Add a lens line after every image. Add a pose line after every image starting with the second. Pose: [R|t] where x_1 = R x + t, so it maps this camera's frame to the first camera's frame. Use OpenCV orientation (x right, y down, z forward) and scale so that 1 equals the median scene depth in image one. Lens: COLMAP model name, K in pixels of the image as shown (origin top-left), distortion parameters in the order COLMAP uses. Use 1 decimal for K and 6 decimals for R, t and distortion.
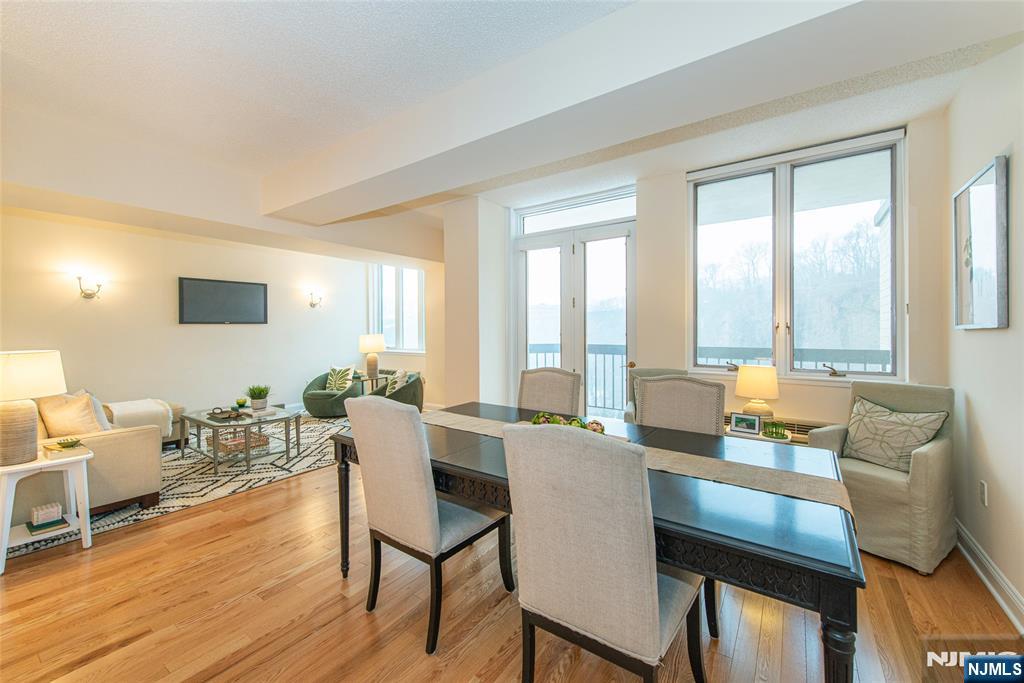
lens RADIAL K [[408.6, 0, 514.8], [0, 408.6, 331.2], [0, 0, 1]] dist [0.010790, -0.000582]
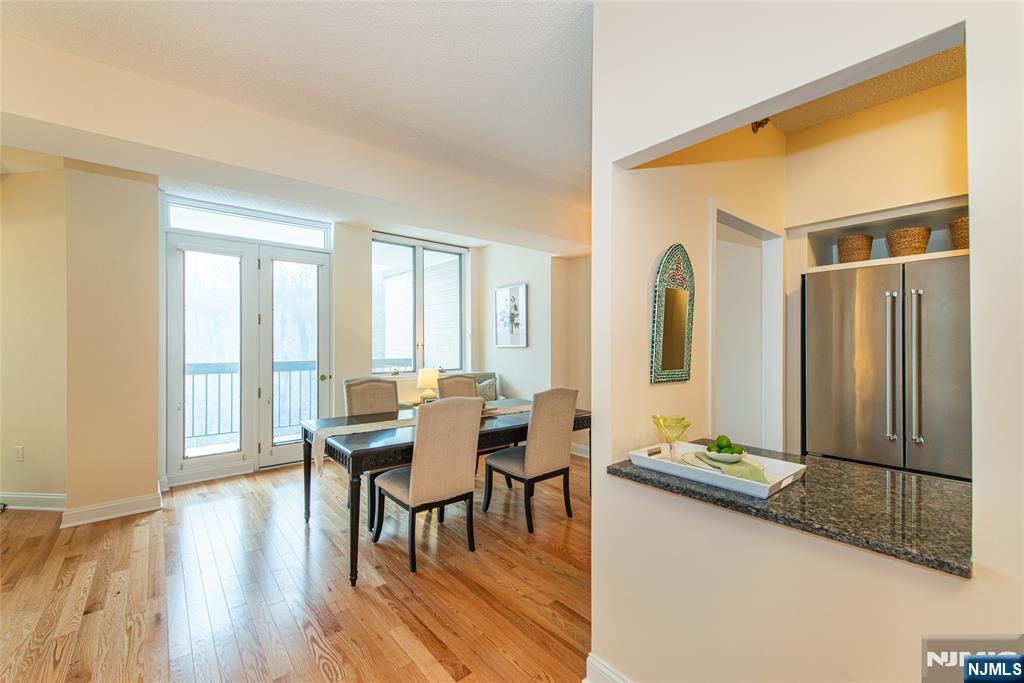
lens RADIAL K [[421.1, 0, 513.3], [0, 421.1, 337.4], [0, 0, 1]] dist [0.008232, -0.000238]
pose [[0.262096, 0.017751, 0.964879, -0.882789], [-0.001869, 0.999838, -0.017887, -0.012150], [-0.965040, 0.002885, 0.262087, 0.207054]]
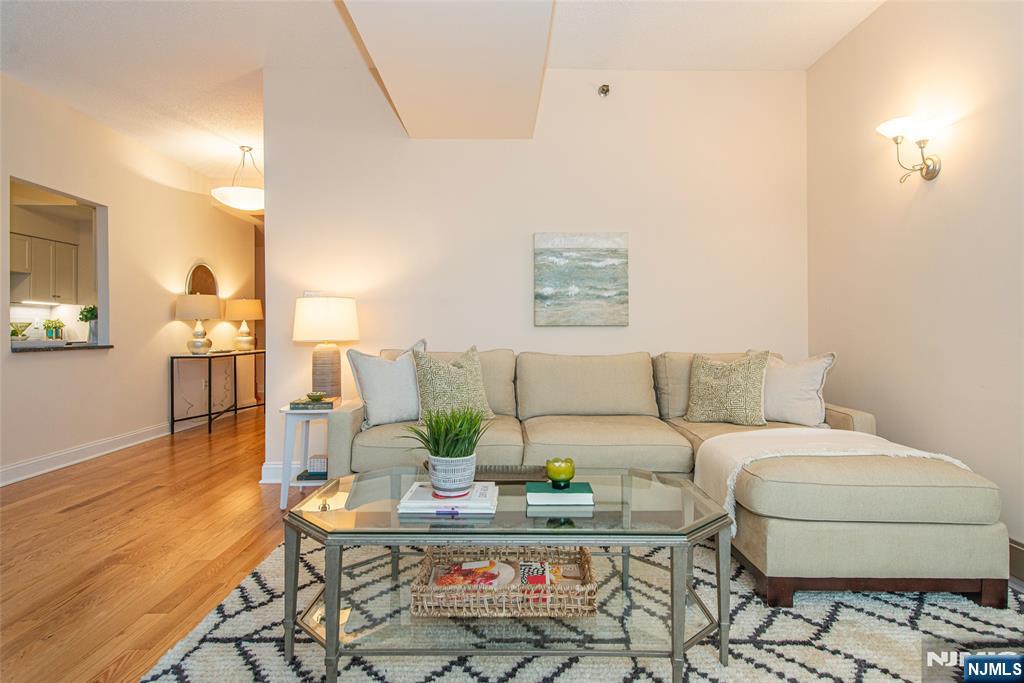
lens RADIAL K [[549.5, 0, 515.6], [0, 549.5, 339.3], [0, 0, 1]] dist [0.006513, 0.001182]
pose [[-0.807043, 0.000541, -0.590492, -0.536652], [-0.002291, 0.999989, 0.004048, 0.101924], [0.590488, 0.004620, -0.807033, 1.689033]]
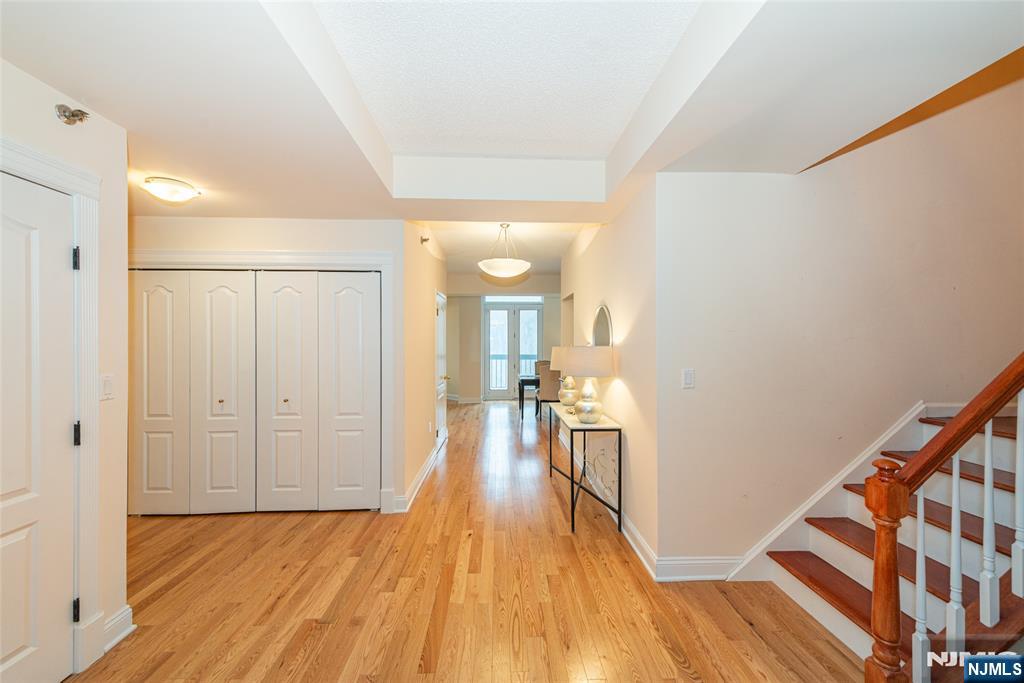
lens RADIAL K [[408.6, 0, 509.4], [0, 408.6, 342.9], [0, 0, 1]] dist [0.010790, -0.000582]
pose [[0.806406, 0.000522, 0.591362, -1.617963], [-0.001495, 0.999998, 0.001156, -0.047285], [-0.591360, -0.001817, 0.806405, -1.067998]]
